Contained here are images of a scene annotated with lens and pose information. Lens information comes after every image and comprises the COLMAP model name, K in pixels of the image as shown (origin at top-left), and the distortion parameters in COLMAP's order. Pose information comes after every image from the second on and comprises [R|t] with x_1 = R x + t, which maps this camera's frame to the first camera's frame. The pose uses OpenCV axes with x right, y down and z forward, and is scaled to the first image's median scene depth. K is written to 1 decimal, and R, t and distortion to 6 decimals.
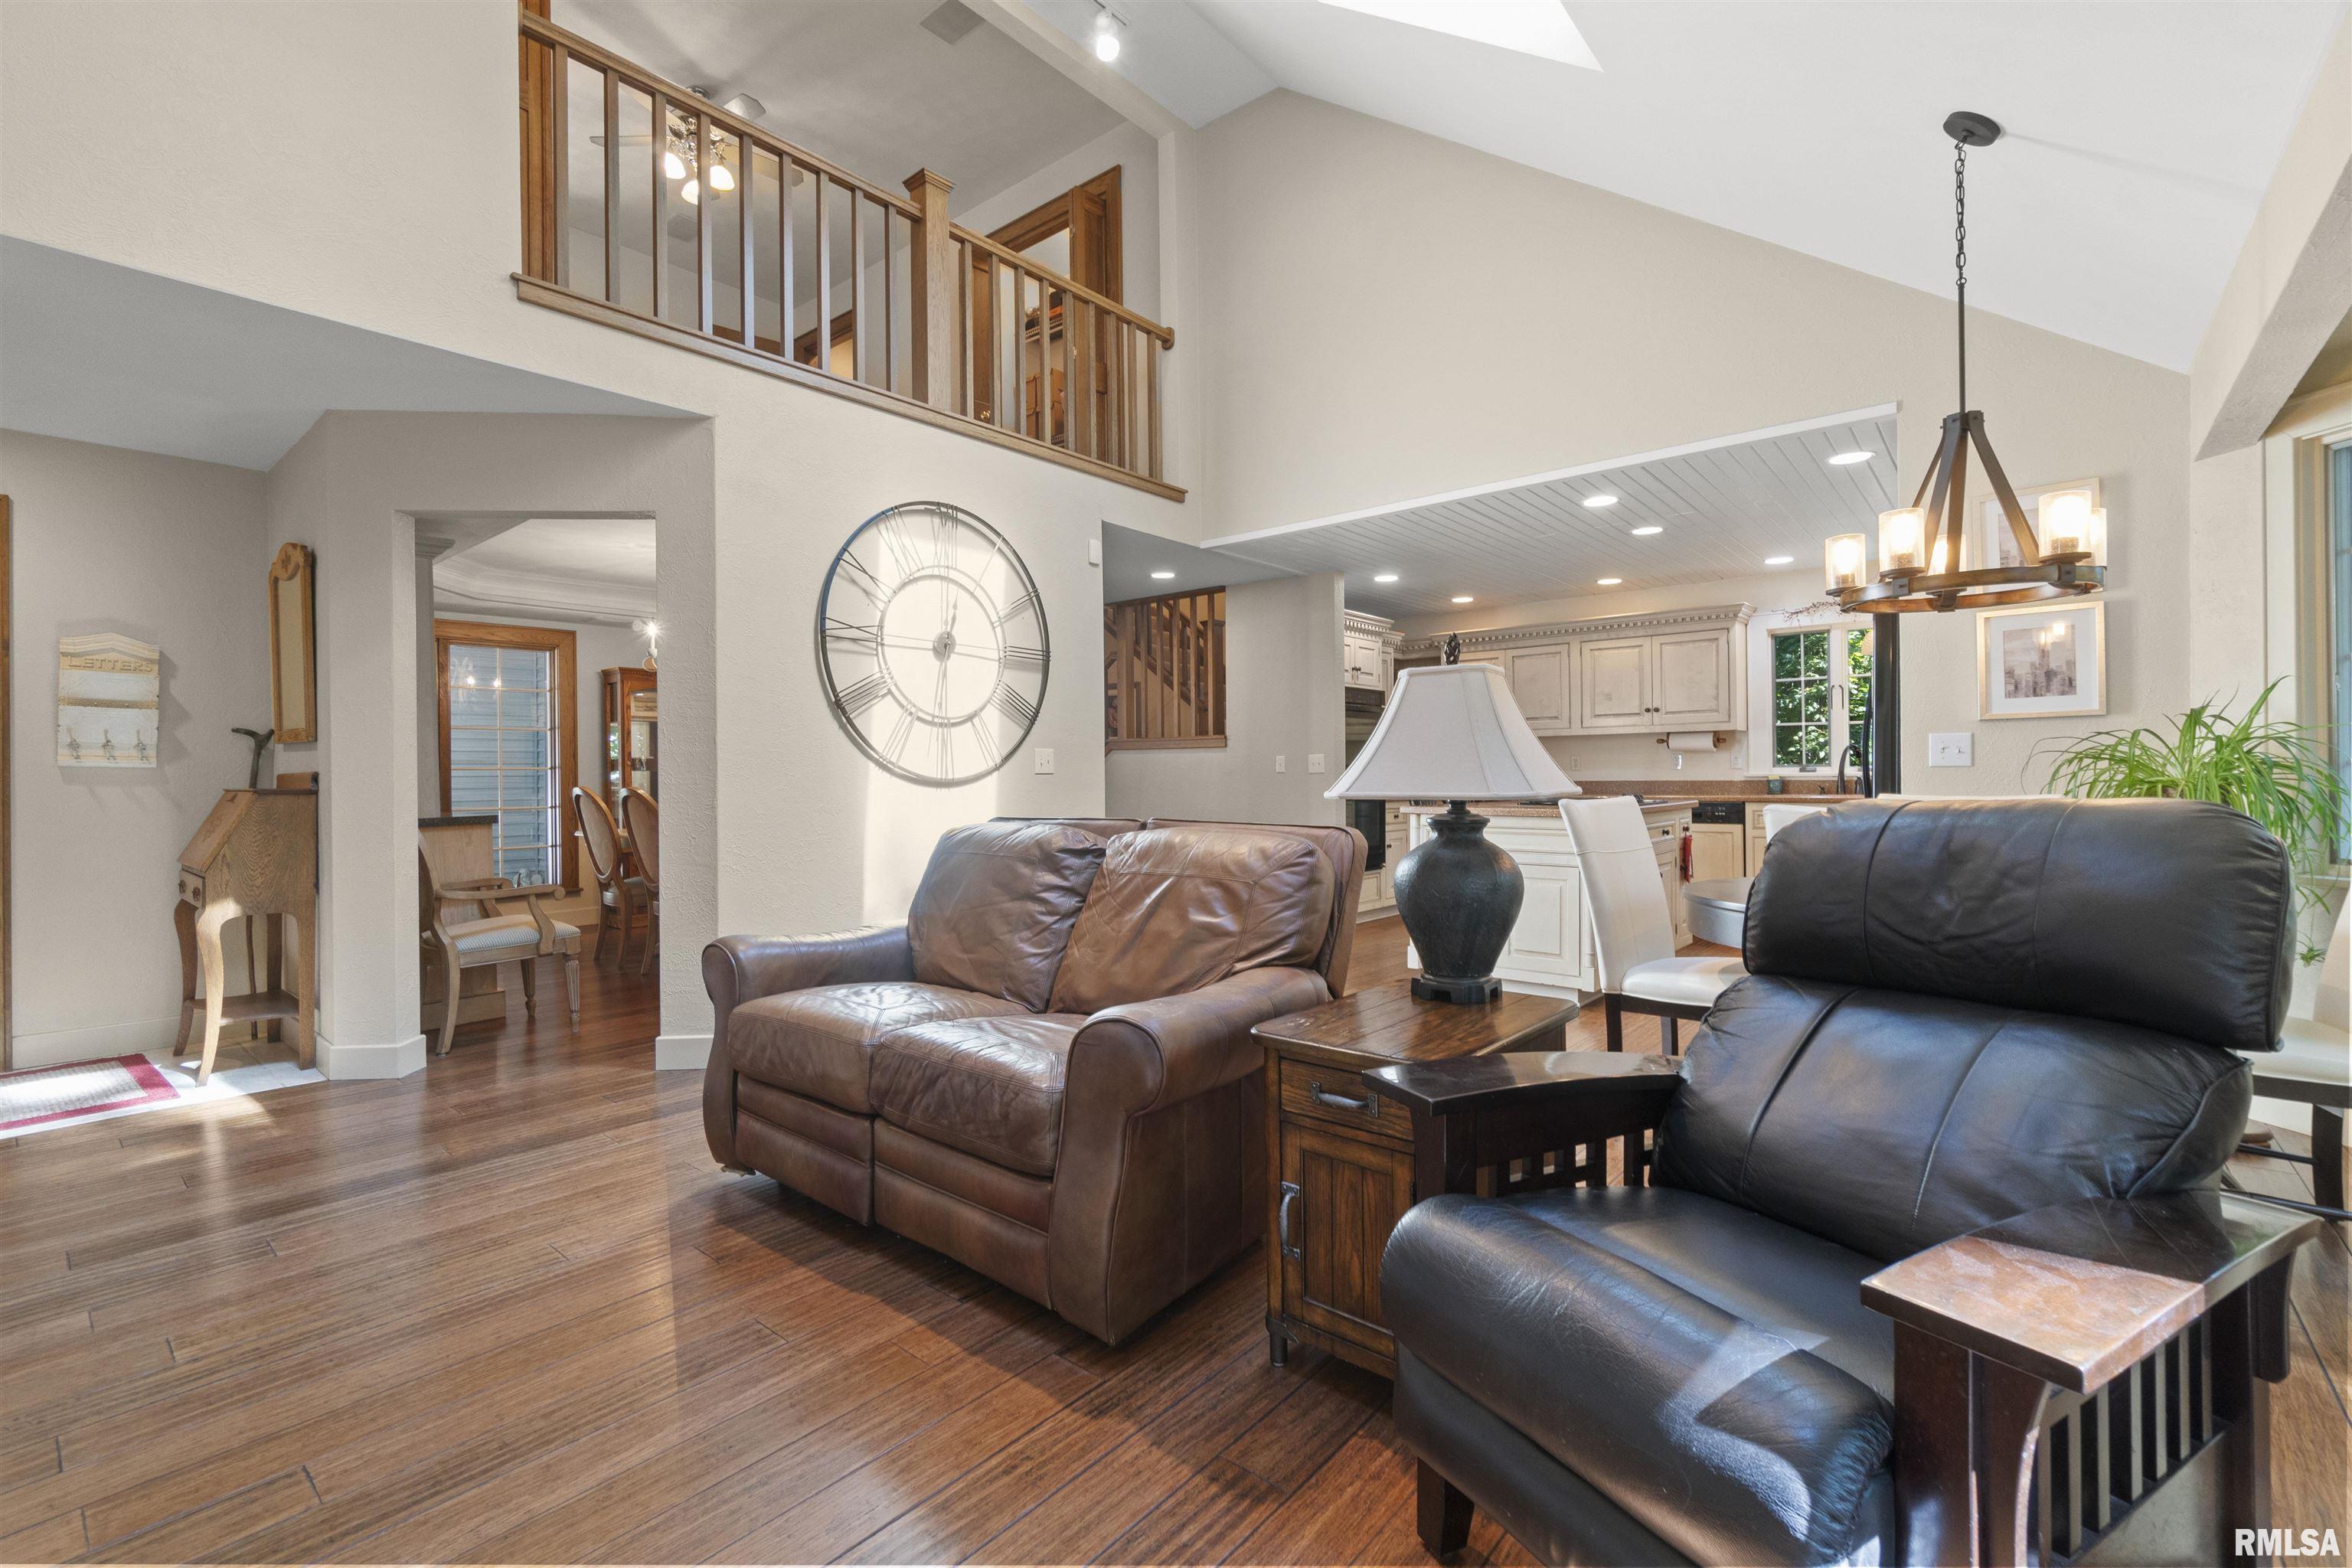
lens RADIAL K [[1024.3, 0, 1161.0], [0, 1024.3, 775.5], [0, 0, 1]] dist [-0.000124, 0.000050]
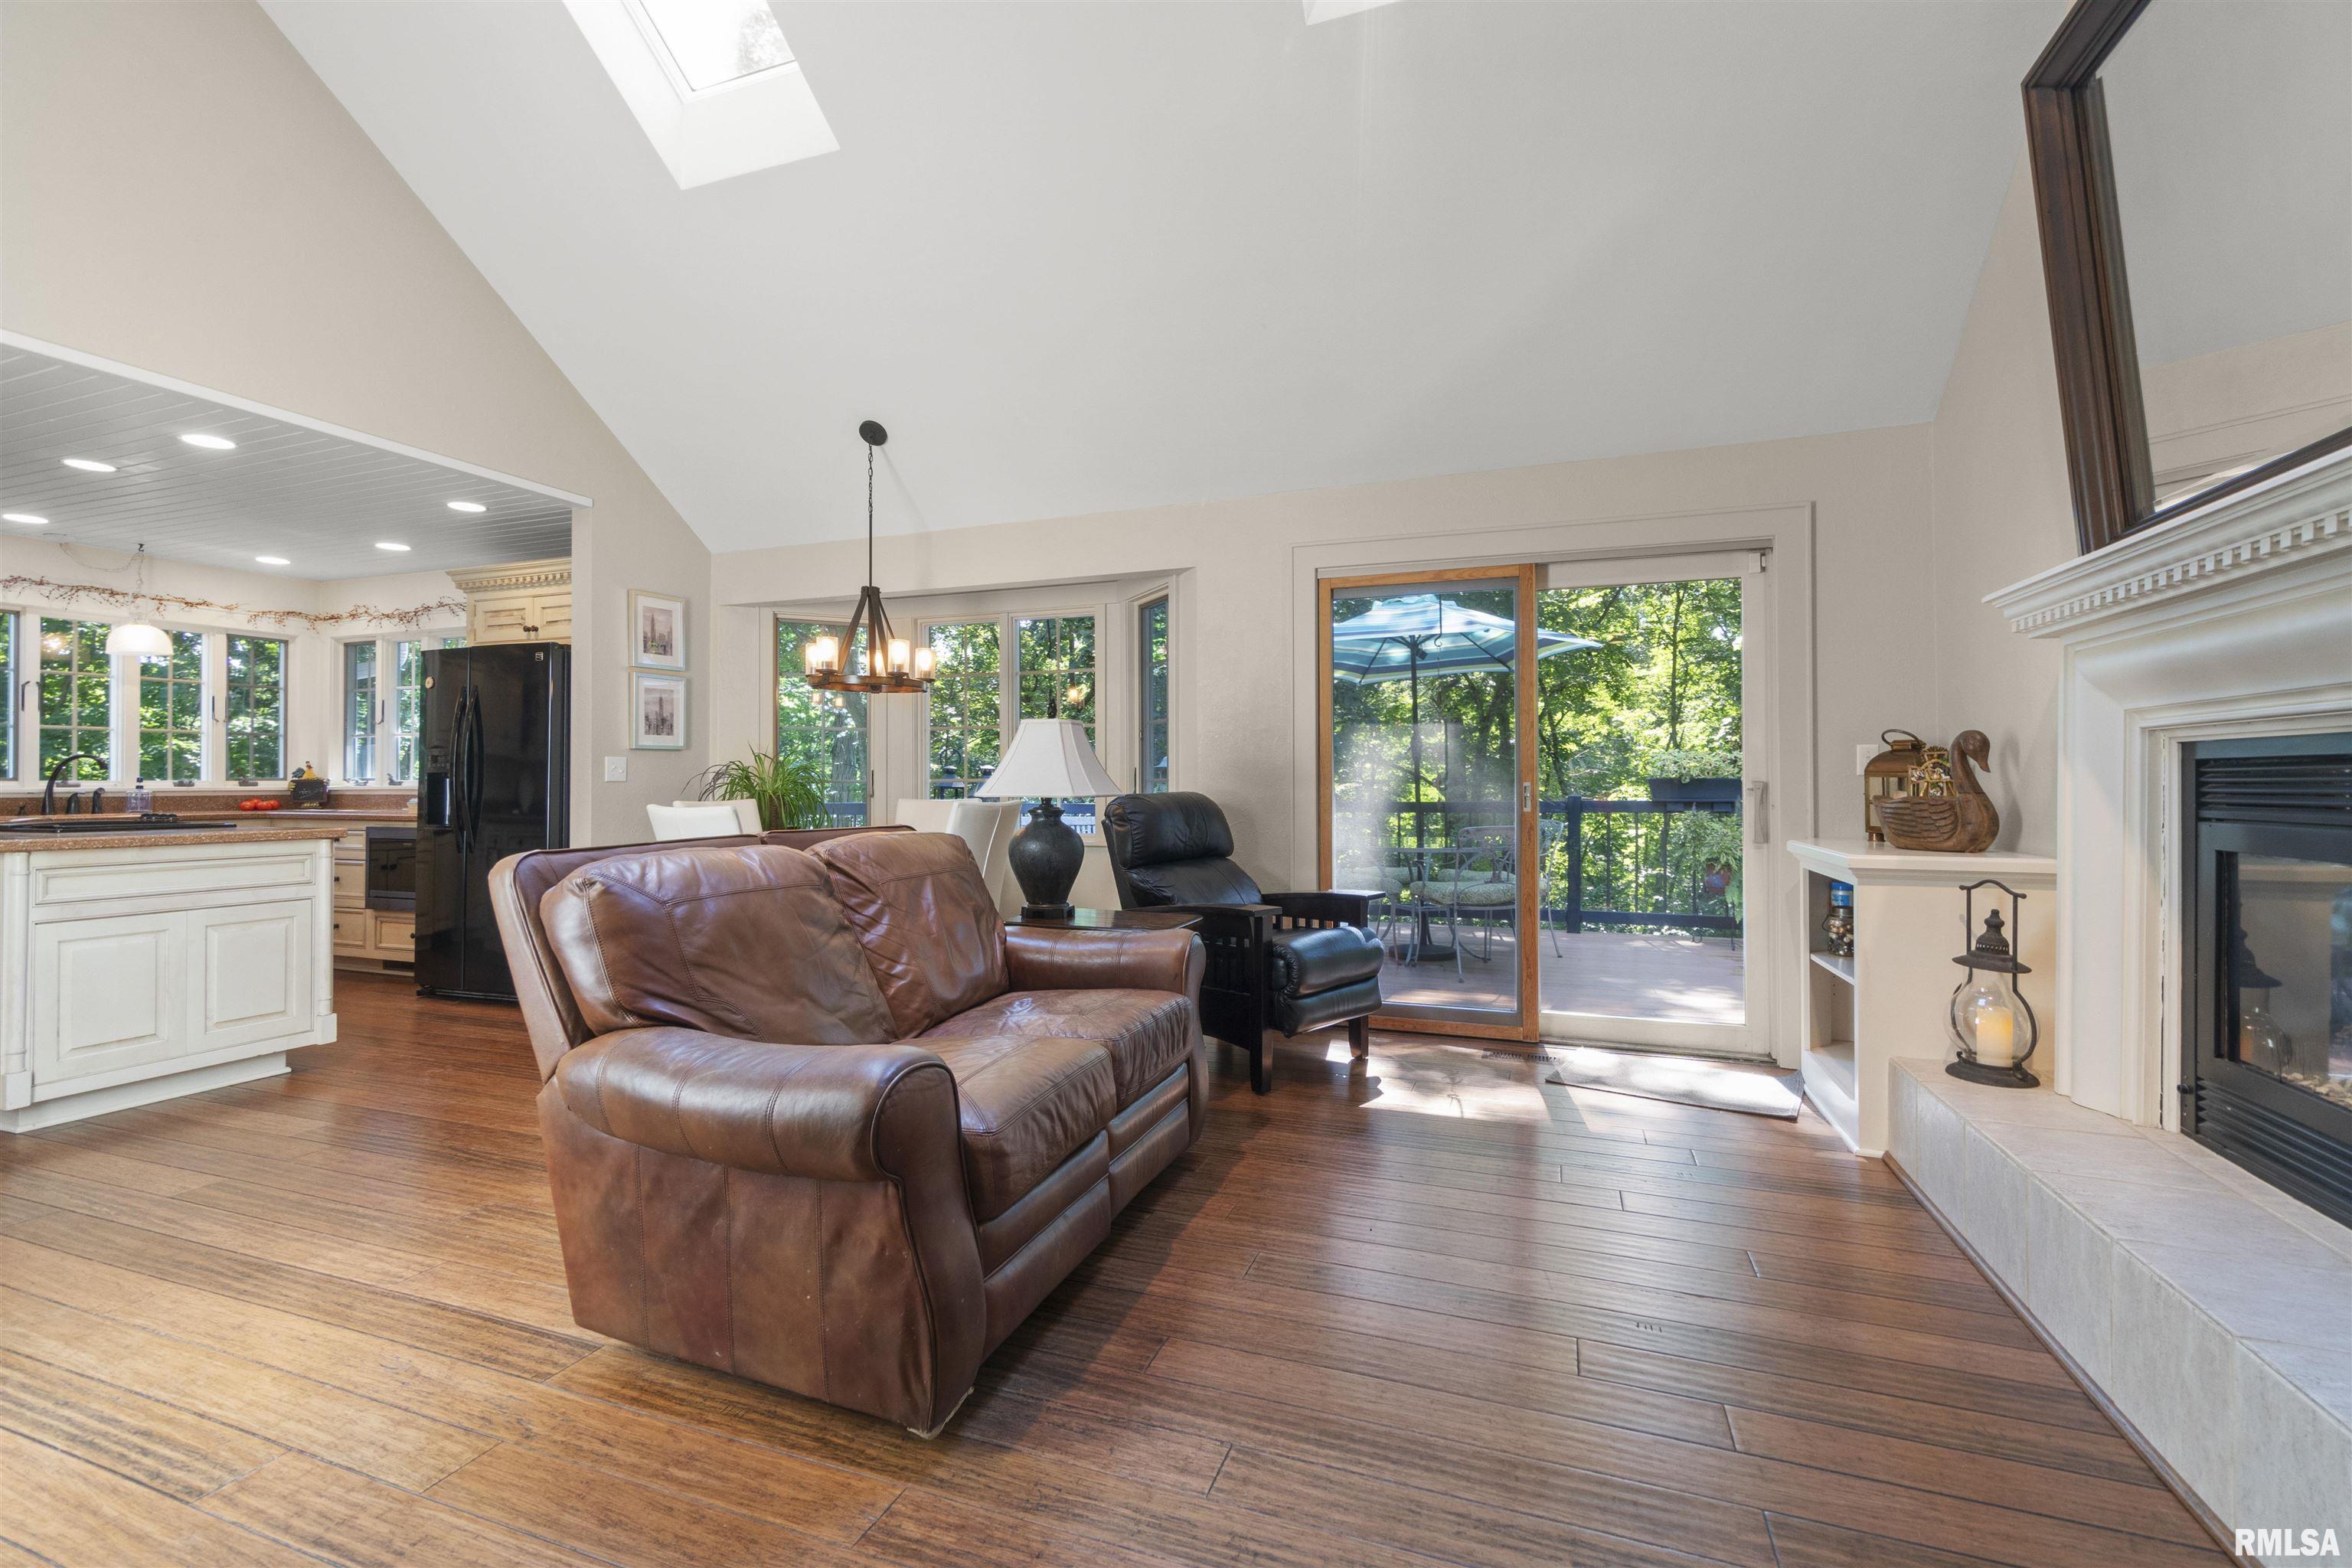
lens RADIAL K [[1018.6, 0, 1176.0], [0, 1018.6, 784.0], [0, 0, 1]] dist [0.019459, 0.000125]
pose [[-0.340962, 0.006320, 0.940056, -0.483984], [0.004867, 0.999976, -0.004958, 0.003036], [-0.940065, 0.002885, -0.340984, 0.495991]]
